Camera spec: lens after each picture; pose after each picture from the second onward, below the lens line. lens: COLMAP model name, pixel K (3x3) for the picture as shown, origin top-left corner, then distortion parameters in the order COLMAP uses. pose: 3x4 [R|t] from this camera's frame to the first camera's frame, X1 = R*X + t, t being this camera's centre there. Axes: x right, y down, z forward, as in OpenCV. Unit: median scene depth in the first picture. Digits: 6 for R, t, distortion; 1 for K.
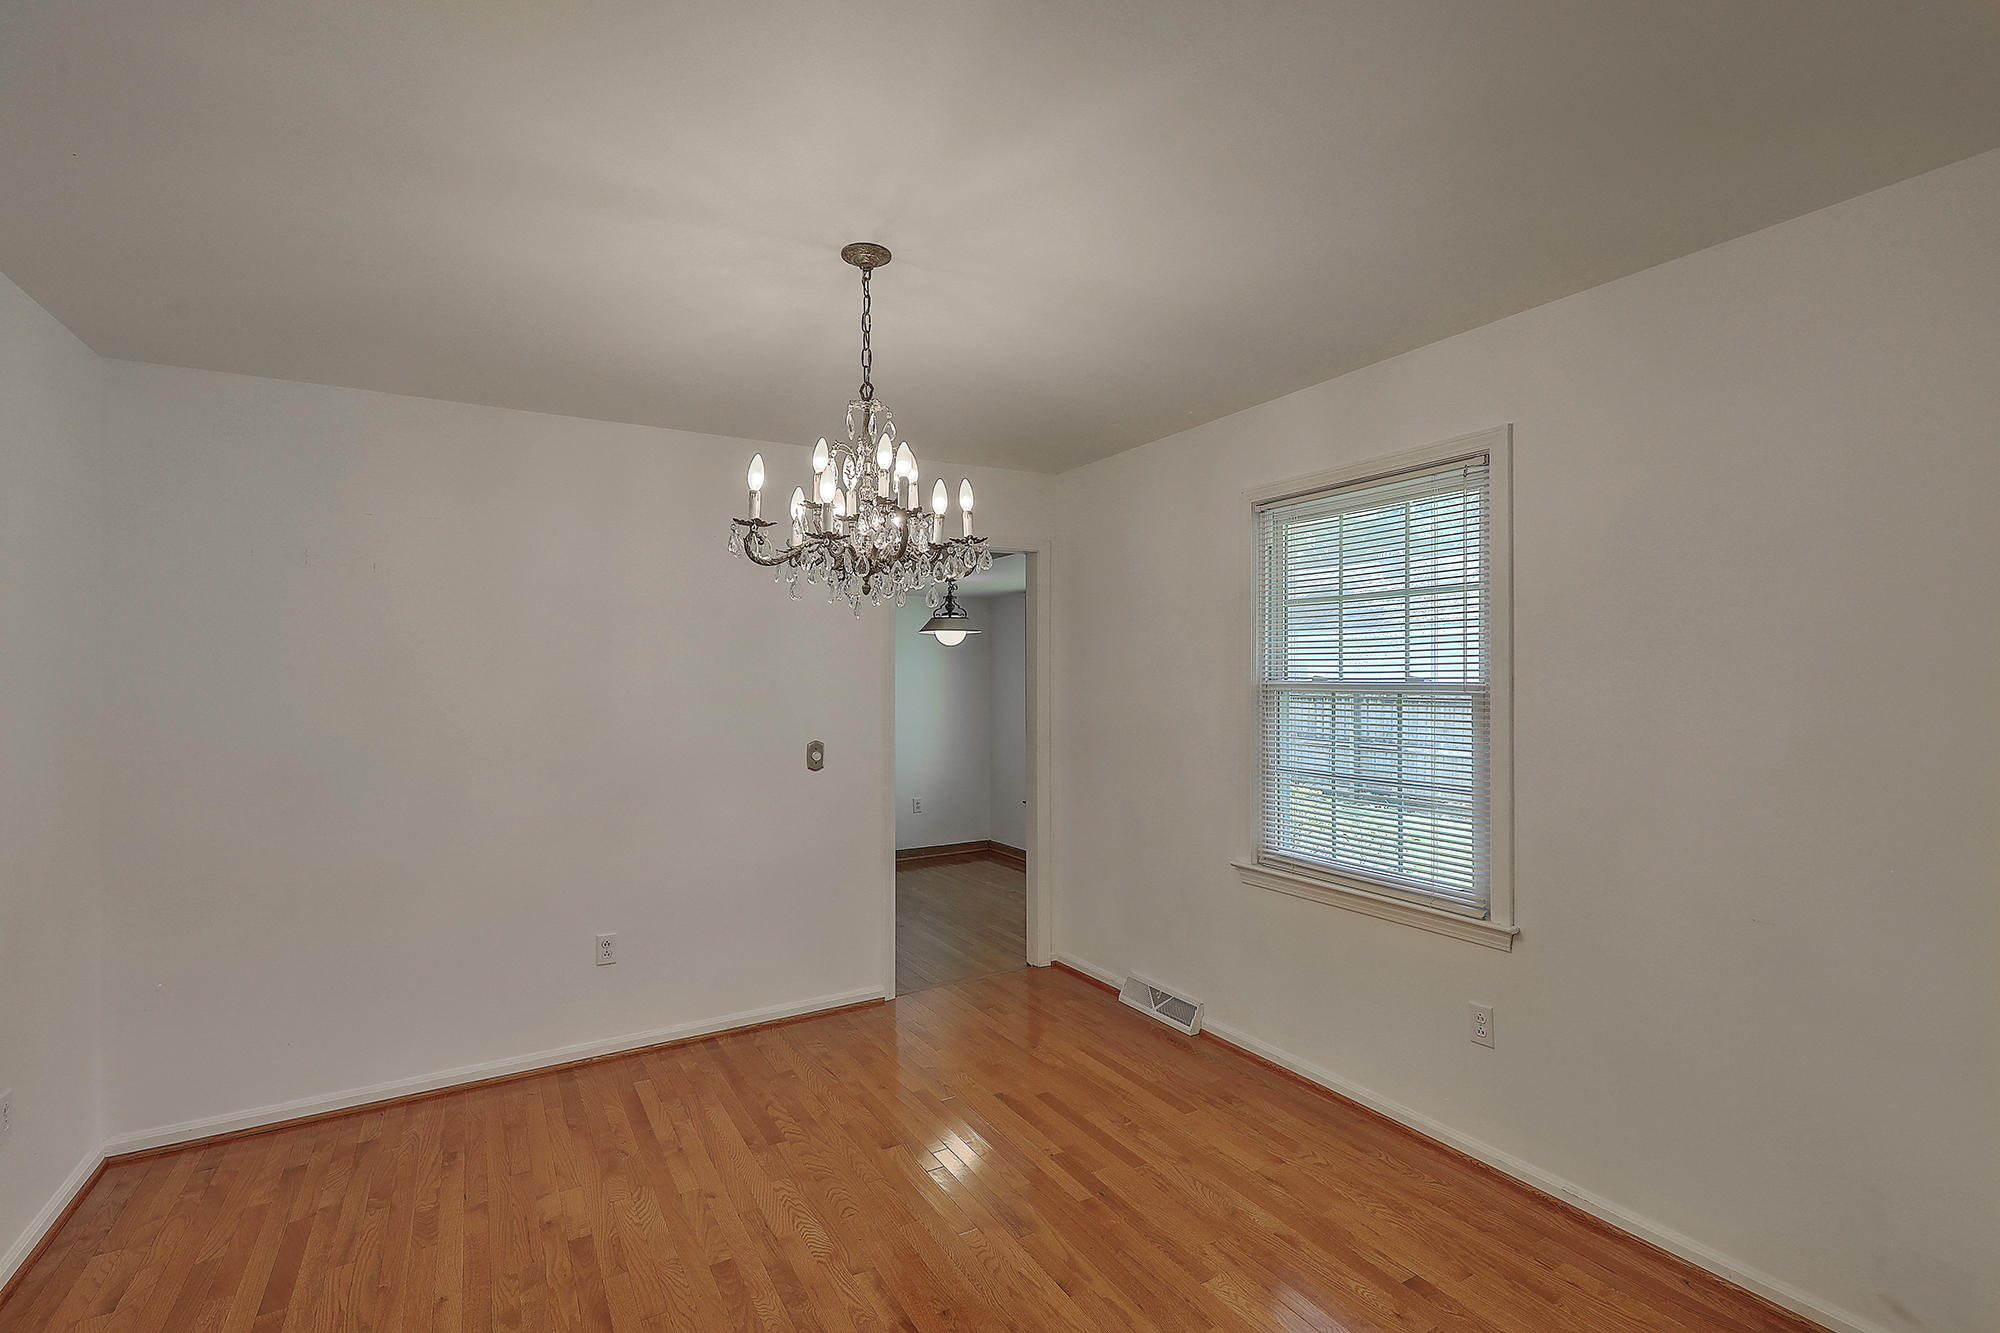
lens RADIAL K [[907.9, 0, 1010.6], [0, 907.9, 655.3], [0, 0, 1]] dist [0.001292, -0.000367]
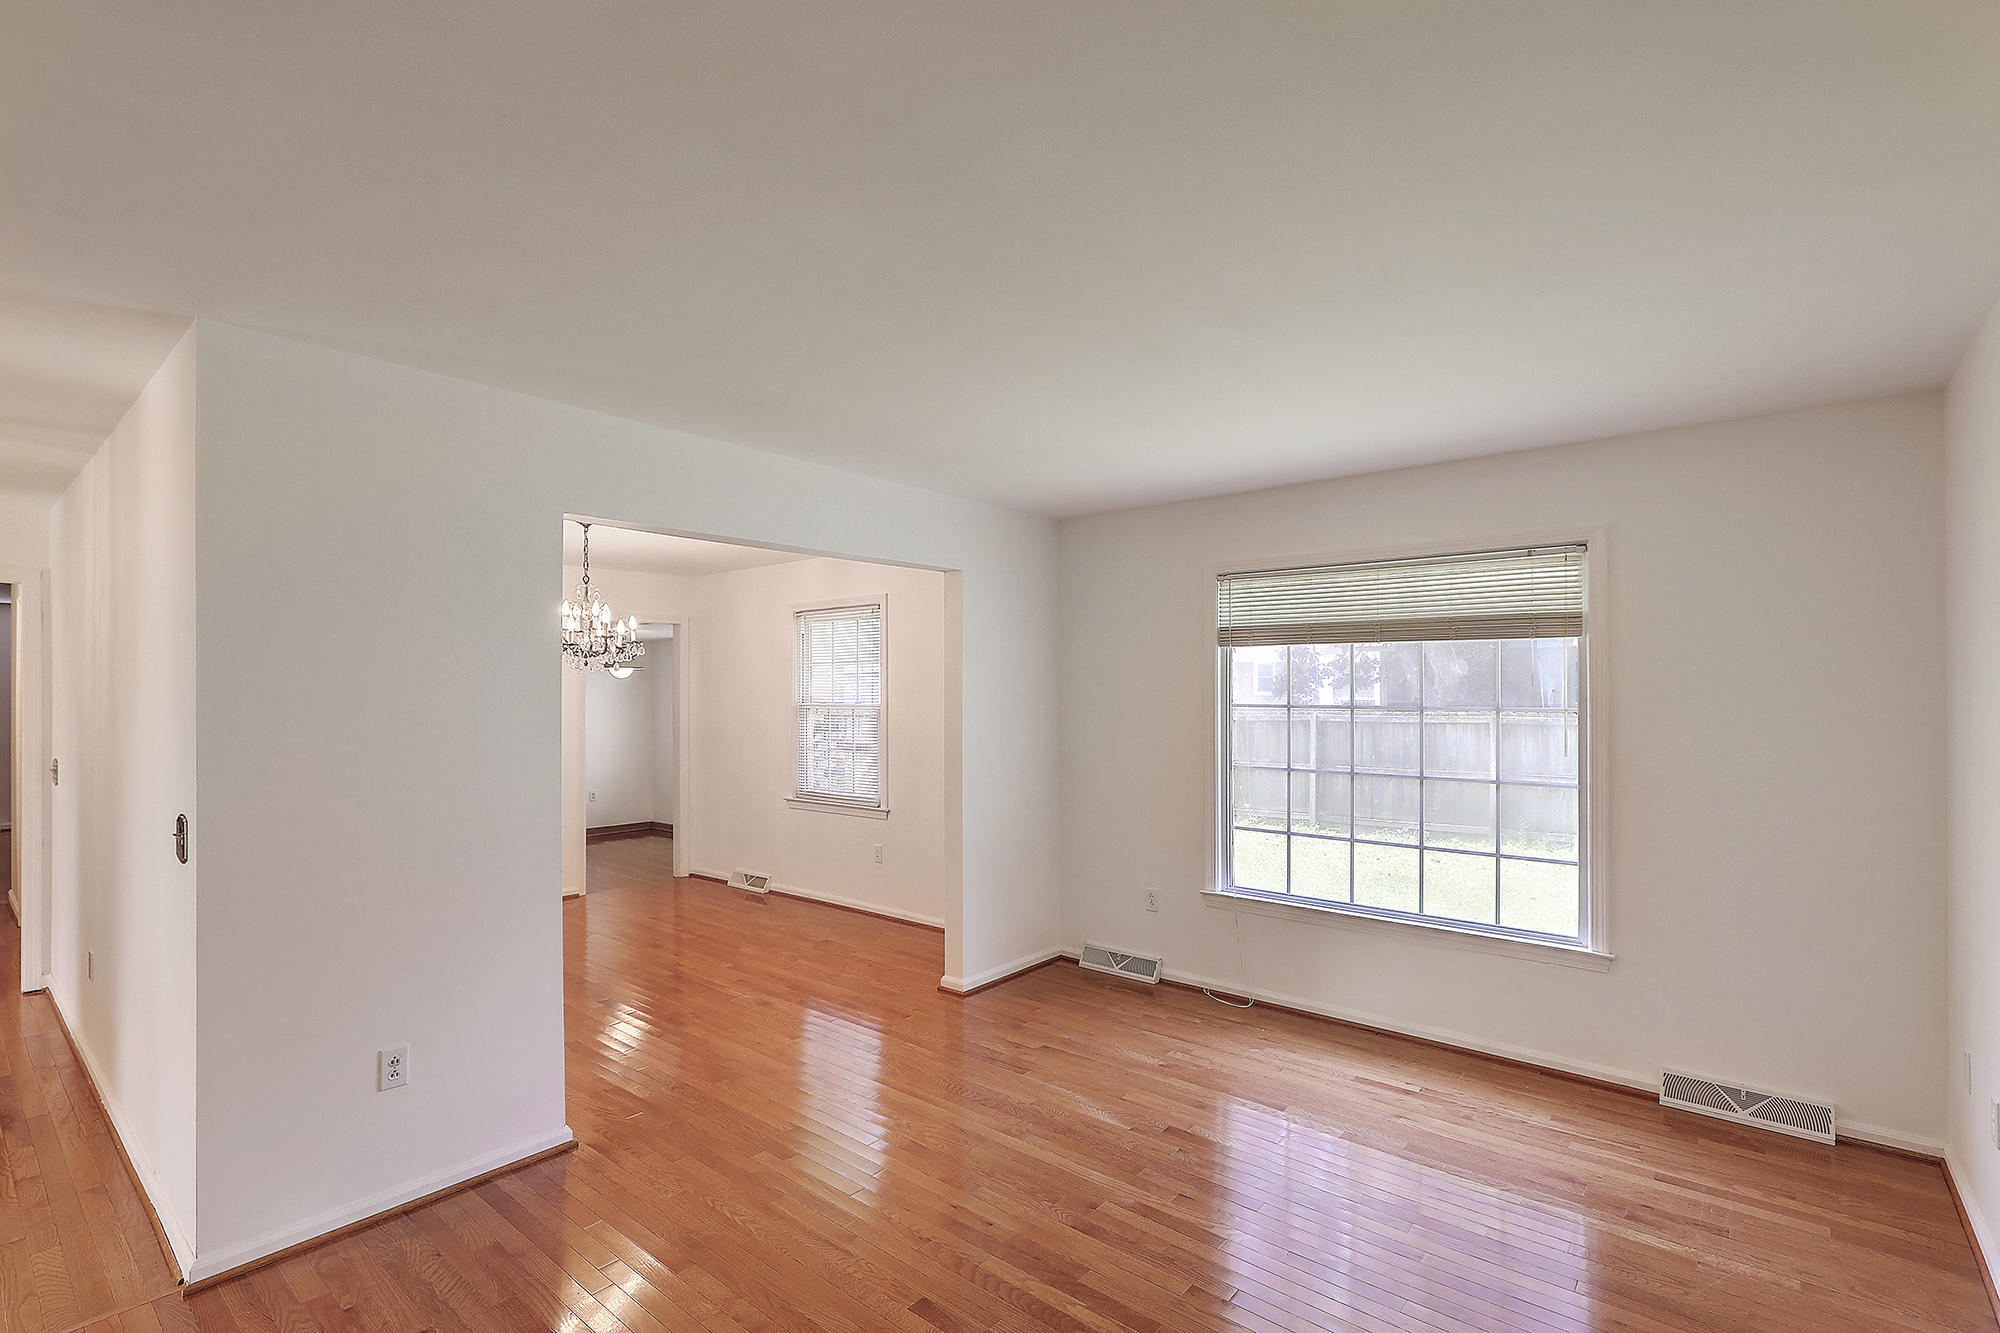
lens RADIAL K [[907.9, 0, 1011.8], [0, 907.9, 686.9], [0, 0, 1]] dist [0.001292, -0.000367]
pose [[0.940043, 0.000950, 0.341054, 0.044475], [-0.007283, 0.999824, 0.017288, -0.041461], [-0.340977, -0.018735, 0.939885, -0.975047]]
